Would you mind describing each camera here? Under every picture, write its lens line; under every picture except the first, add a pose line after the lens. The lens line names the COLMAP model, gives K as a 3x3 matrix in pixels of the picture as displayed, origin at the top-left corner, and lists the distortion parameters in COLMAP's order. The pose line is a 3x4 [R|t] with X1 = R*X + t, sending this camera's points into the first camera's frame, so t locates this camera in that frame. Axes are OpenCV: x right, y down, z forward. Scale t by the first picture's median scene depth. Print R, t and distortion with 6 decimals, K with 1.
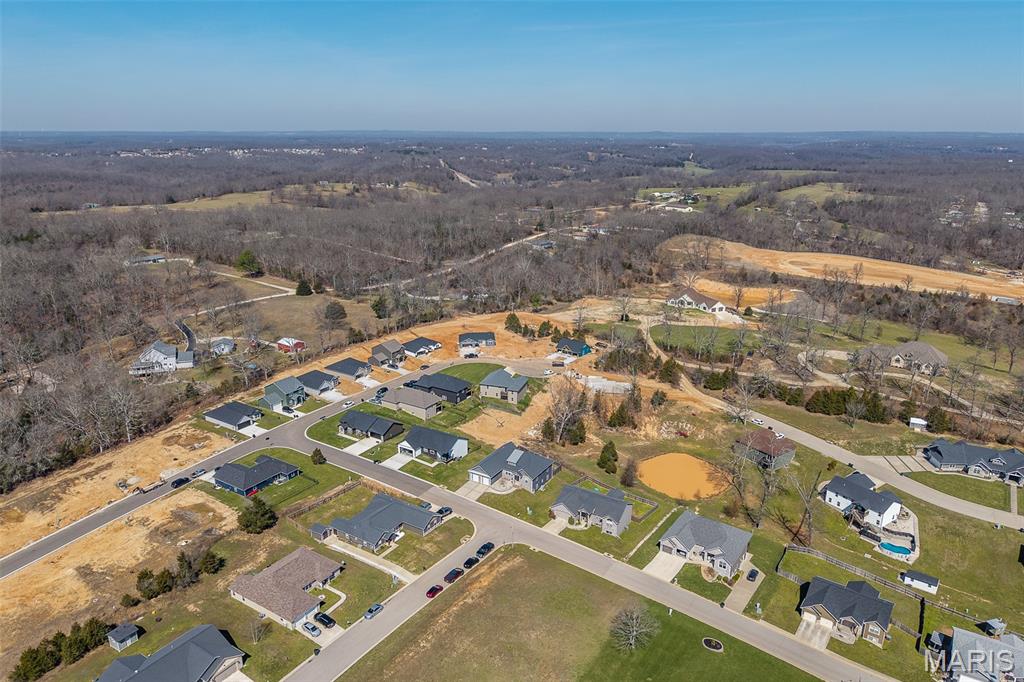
lens RADIAL K [[681.4, 0, 513.7], [0, 681.4, 340.1], [0, 0, 1]] dist [0.066651, -0.088716]
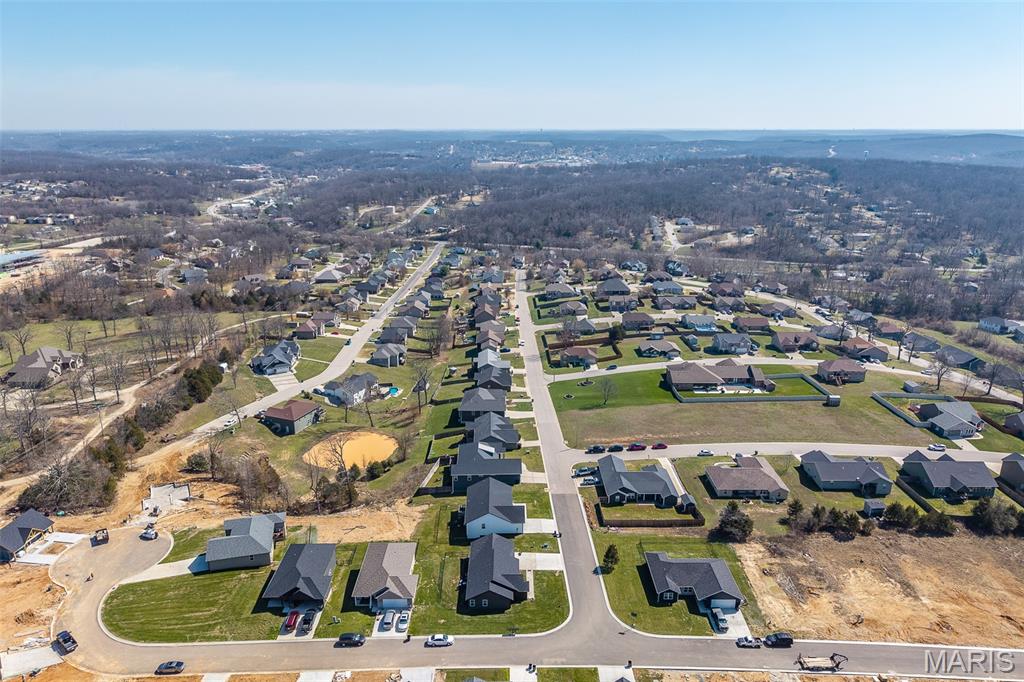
lens RADIAL K [[681.4, 0, 513.7], [0, 681.4, 340.1], [0, 0, 1]] dist [0.066651, -0.088716]
pose [[-0.549783, -0.248875, 0.797371, -0.637623], [0.243688, 0.865271, 0.438089, -0.324068], [-0.798971, 0.435163, -0.415064, 1.075619]]
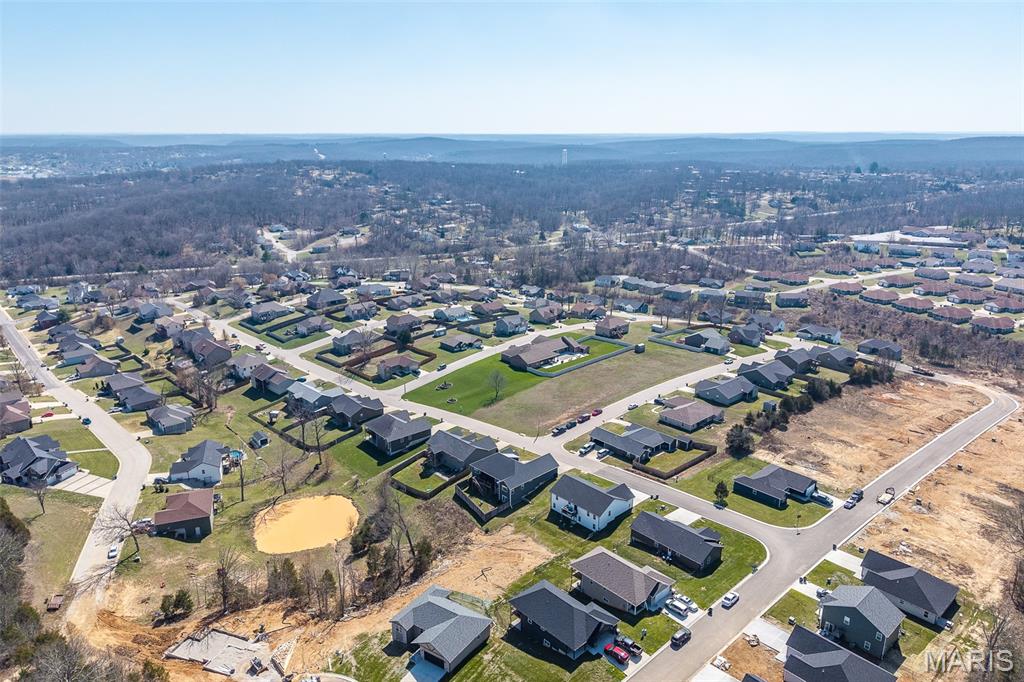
lens RADIAL K [[681.4, 0, 513.7], [0, 681.4, 340.1], [0, 0, 1]] dist [0.066651, -0.088716]
pose [[-0.966320, -0.074965, 0.246183, -0.191881], [0.075471, 0.832014, 0.549597, -0.422334], [-0.246028, 0.549666, -0.798334, 1.391274]]
